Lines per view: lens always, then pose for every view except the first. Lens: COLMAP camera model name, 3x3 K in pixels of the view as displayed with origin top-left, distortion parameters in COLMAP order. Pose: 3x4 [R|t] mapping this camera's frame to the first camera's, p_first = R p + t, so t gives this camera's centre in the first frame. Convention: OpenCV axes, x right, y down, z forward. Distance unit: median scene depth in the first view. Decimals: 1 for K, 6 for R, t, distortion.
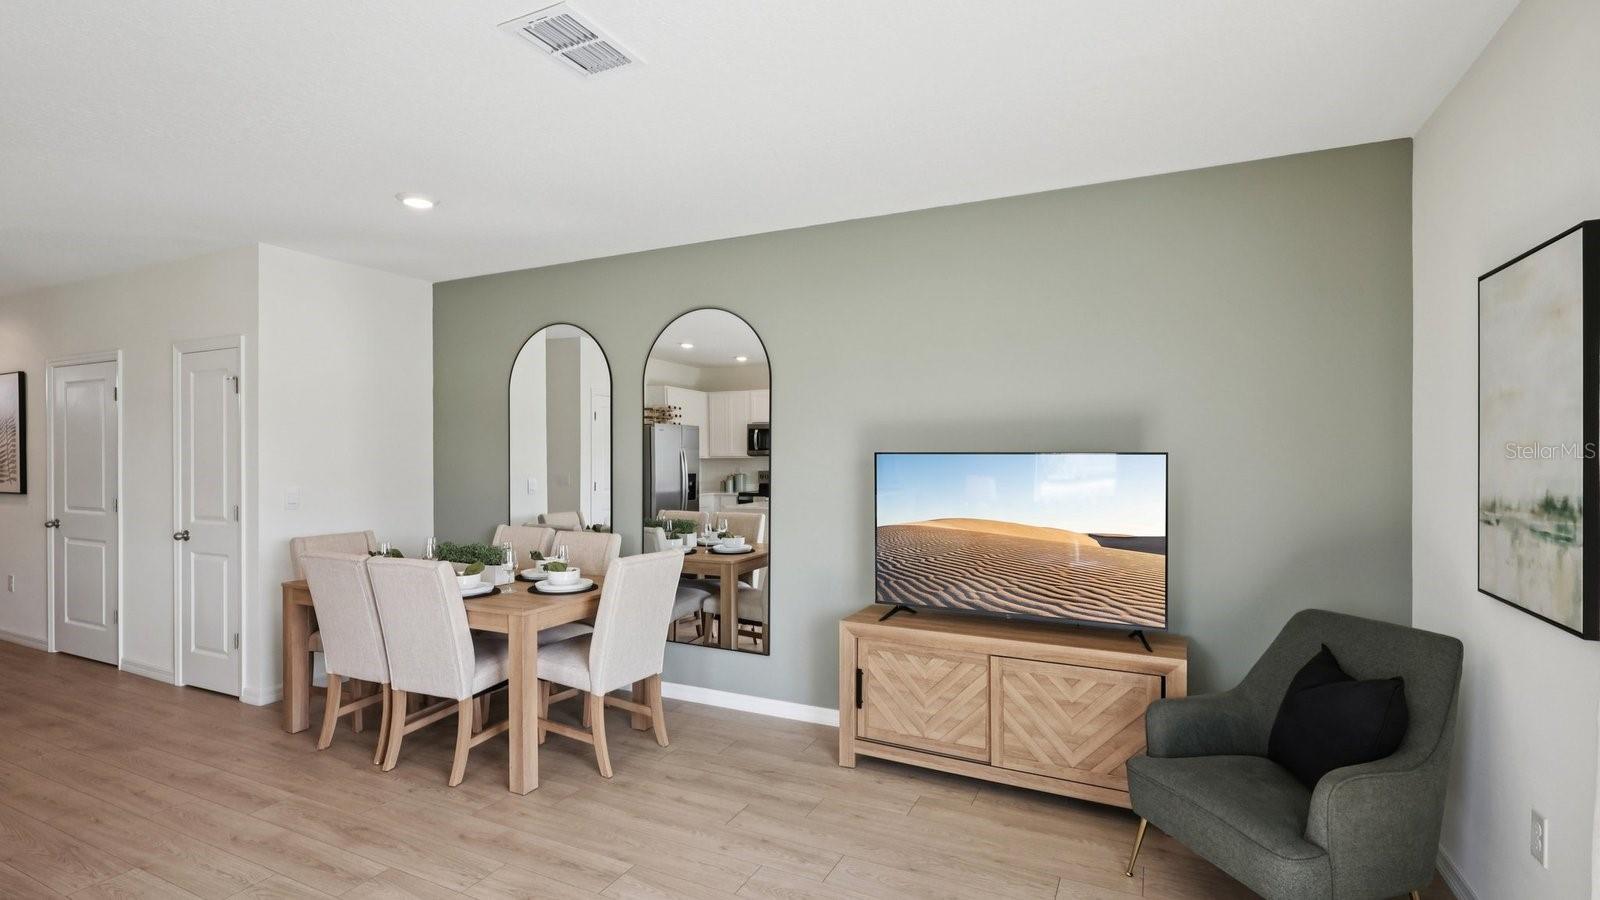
lens RADIAL K [[740.5, 0, 799.7], [0, 740.5, 453.1], [0, 0, 1]] dist [0.000992, 0.000709]
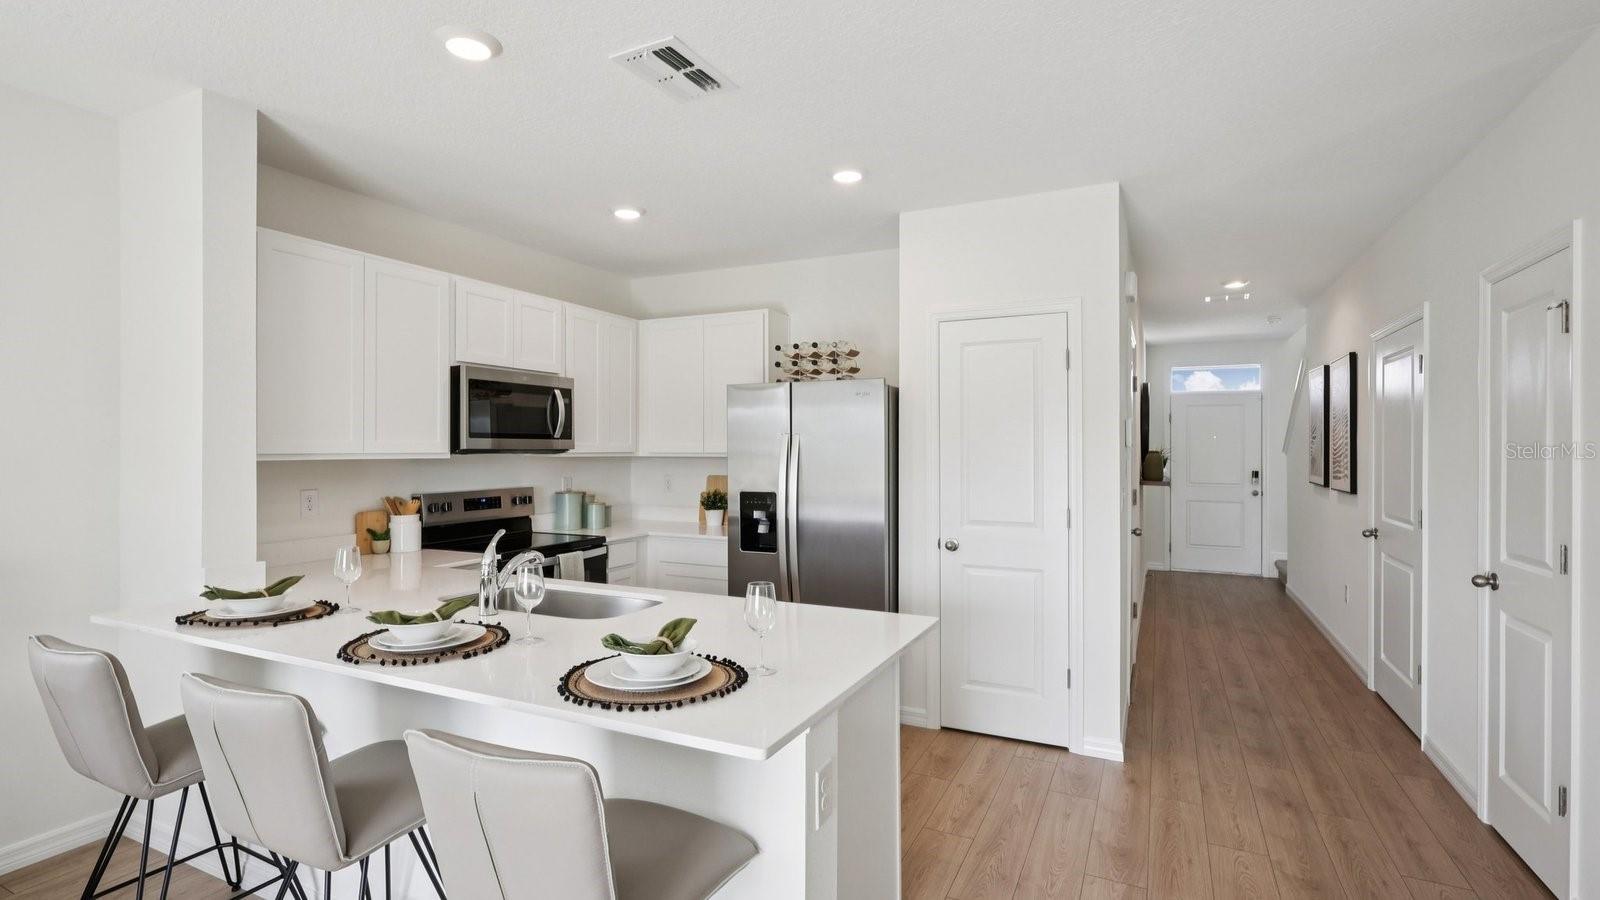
lens RADIAL K [[740.5, 0, 796.8], [0, 740.5, 452.7], [0, 0, 1]] dist [0.000992, 0.000709]
pose [[-0.002358, 0.008385, -0.999962, -0.216514], [-0.003763, 0.999958, 0.008394, 0.001978], [0.999990, 0.003782, -0.002327, 0.427632]]
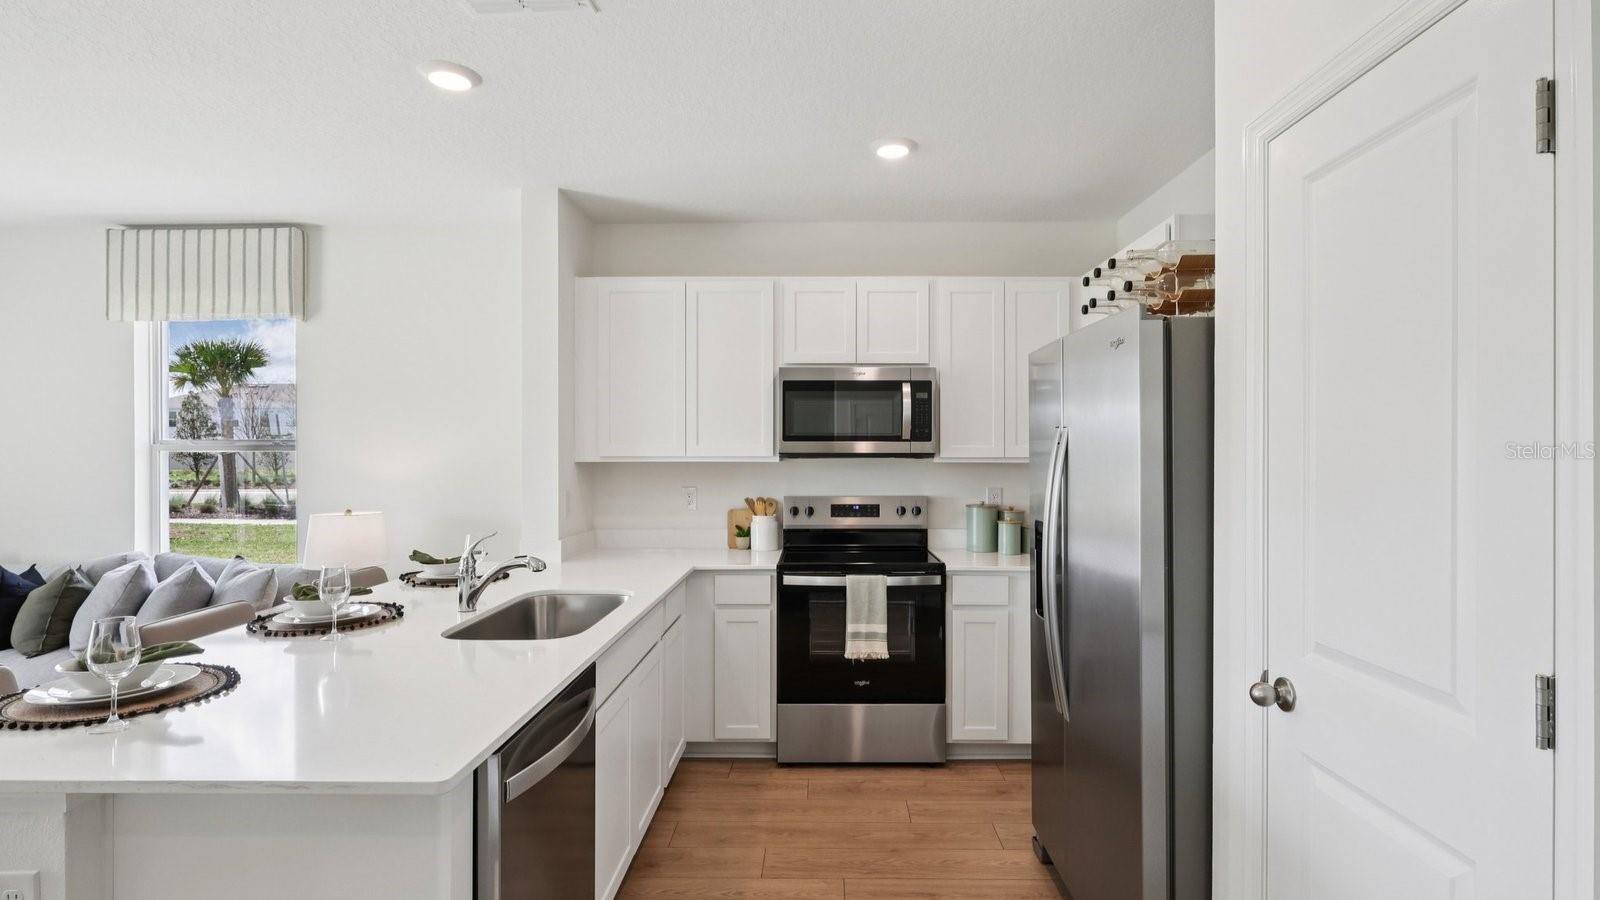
lens RADIAL K [[740.5, 0, 802.9], [0, 740.5, 454.1], [0, 0, 1]] dist [0.000992, 0.000709]
pose [[-0.895168, 0.003508, -0.445714, -0.696696], [0.000964, 0.999982, 0.005934, 0.002989], [0.445727, 0.004883, -0.895156, 0.788772]]
